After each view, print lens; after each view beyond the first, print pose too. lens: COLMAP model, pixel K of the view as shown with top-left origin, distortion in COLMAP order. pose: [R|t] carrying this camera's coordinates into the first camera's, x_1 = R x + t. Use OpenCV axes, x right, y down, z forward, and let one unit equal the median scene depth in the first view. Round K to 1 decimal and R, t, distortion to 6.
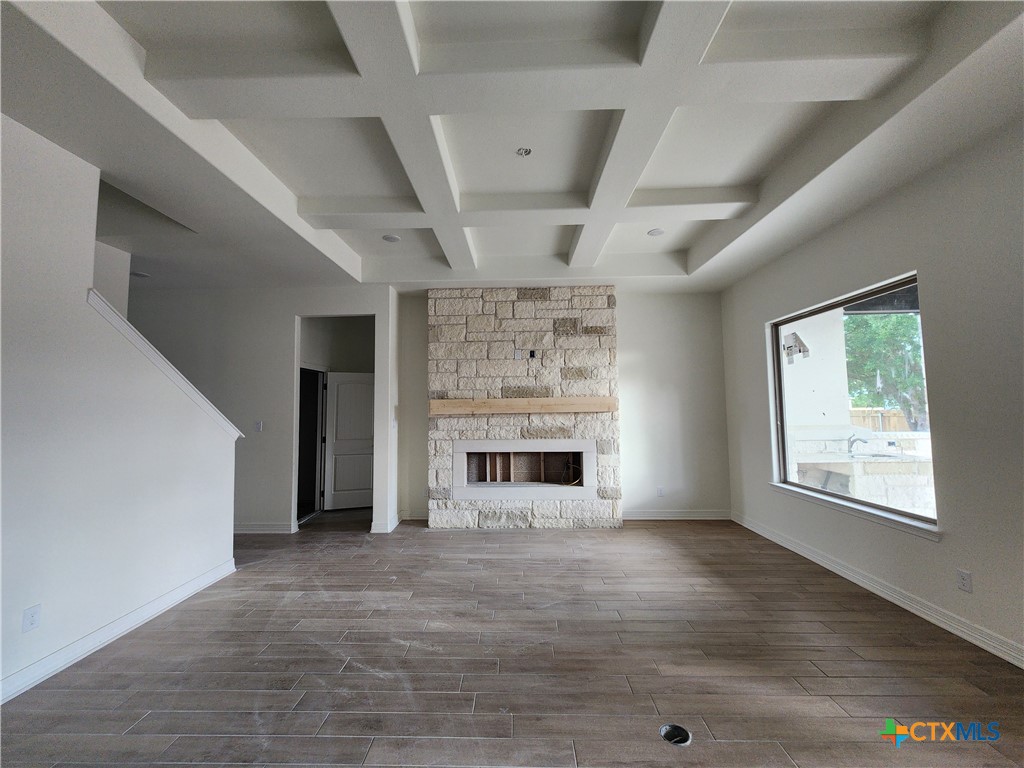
lens RADIAL K [[416.8, 0, 506.4], [0, 416.8, 383.1], [0, 0, 1]] dist [0.002027, -0.000373]
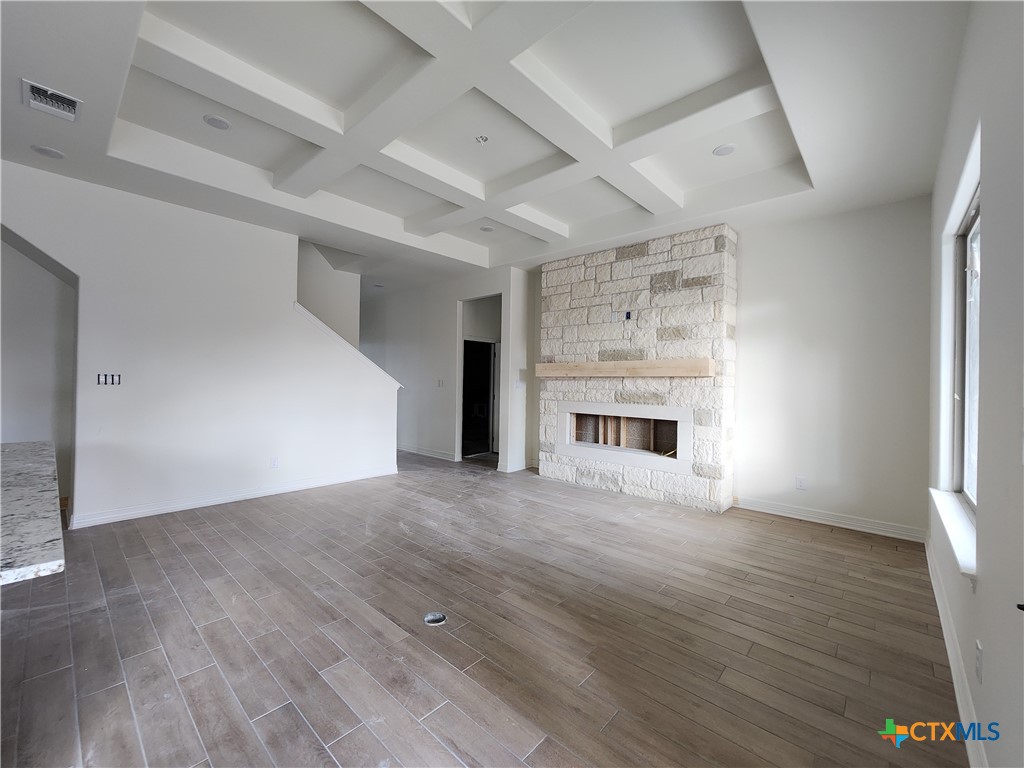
lens RADIAL K [[416.8, 0, 504.5], [0, 416.8, 382.2], [0, 0, 1]] dist [0.002027, -0.000373]
pose [[0.756979, 0.024436, -0.652982, 0.489246], [0.016010, 0.998307, 0.055919, 0.025759], [0.653243, -0.052784, 0.755306, 0.084094]]
